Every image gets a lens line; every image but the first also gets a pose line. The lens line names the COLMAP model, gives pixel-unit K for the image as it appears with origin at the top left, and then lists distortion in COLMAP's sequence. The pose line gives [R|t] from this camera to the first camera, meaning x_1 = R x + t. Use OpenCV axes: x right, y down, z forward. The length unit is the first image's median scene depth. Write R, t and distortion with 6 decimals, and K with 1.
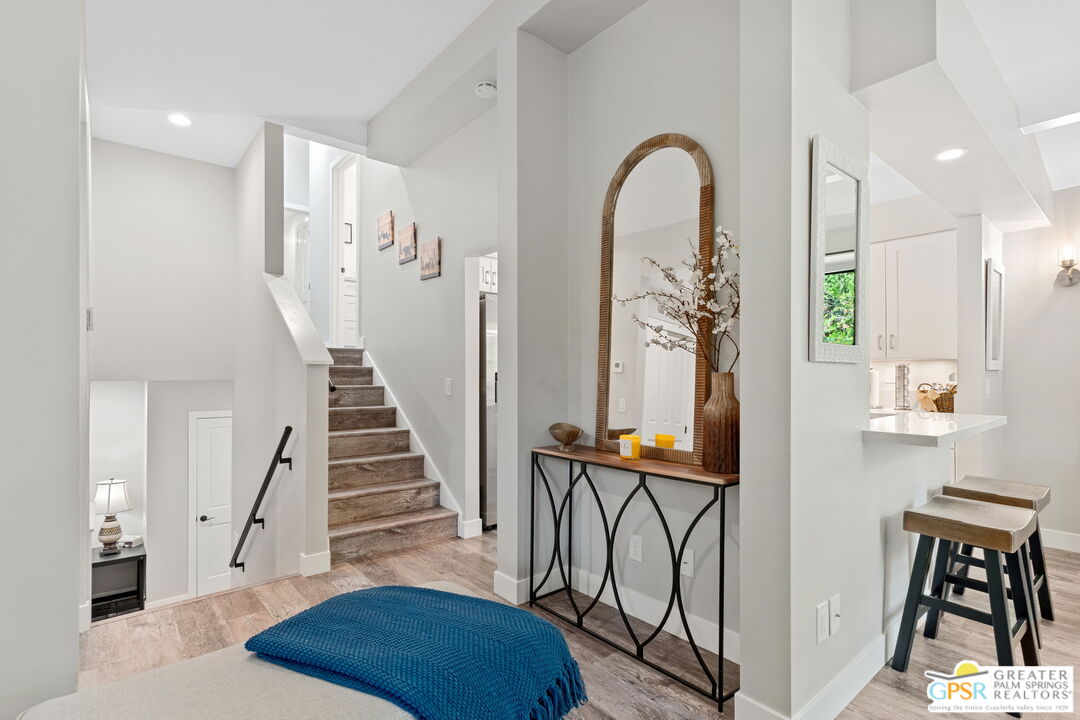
lens RADIAL K [[517.2, 0, 540.0], [0, 517.2, 360.0], [0, 0, 1]] dist [0.001494, 0.000660]
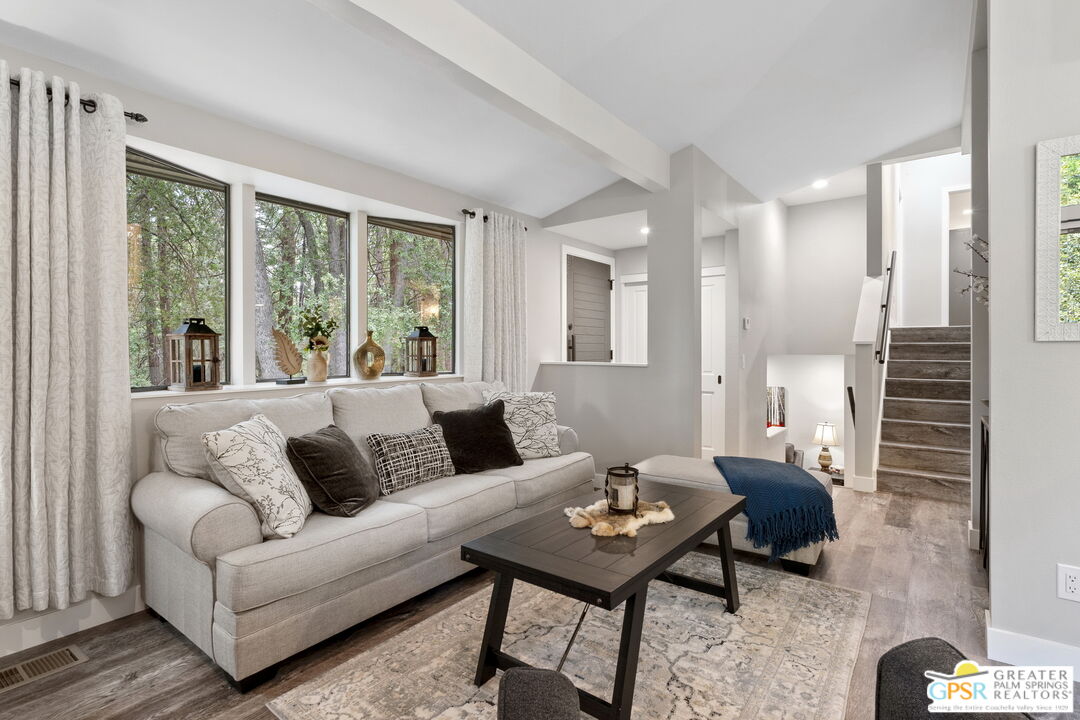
lens RADIAL K [[517.2, 0, 540.0], [0, 517.2, 360.0], [0, 0, 1]] dist [0.001494, 0.000660]
pose [[0.215152, 0.014289, -0.976476, 0.616974], [0.034191, 0.999170, 0.022155, -0.008705], [0.975982, -0.038153, 0.214485, -0.132165]]
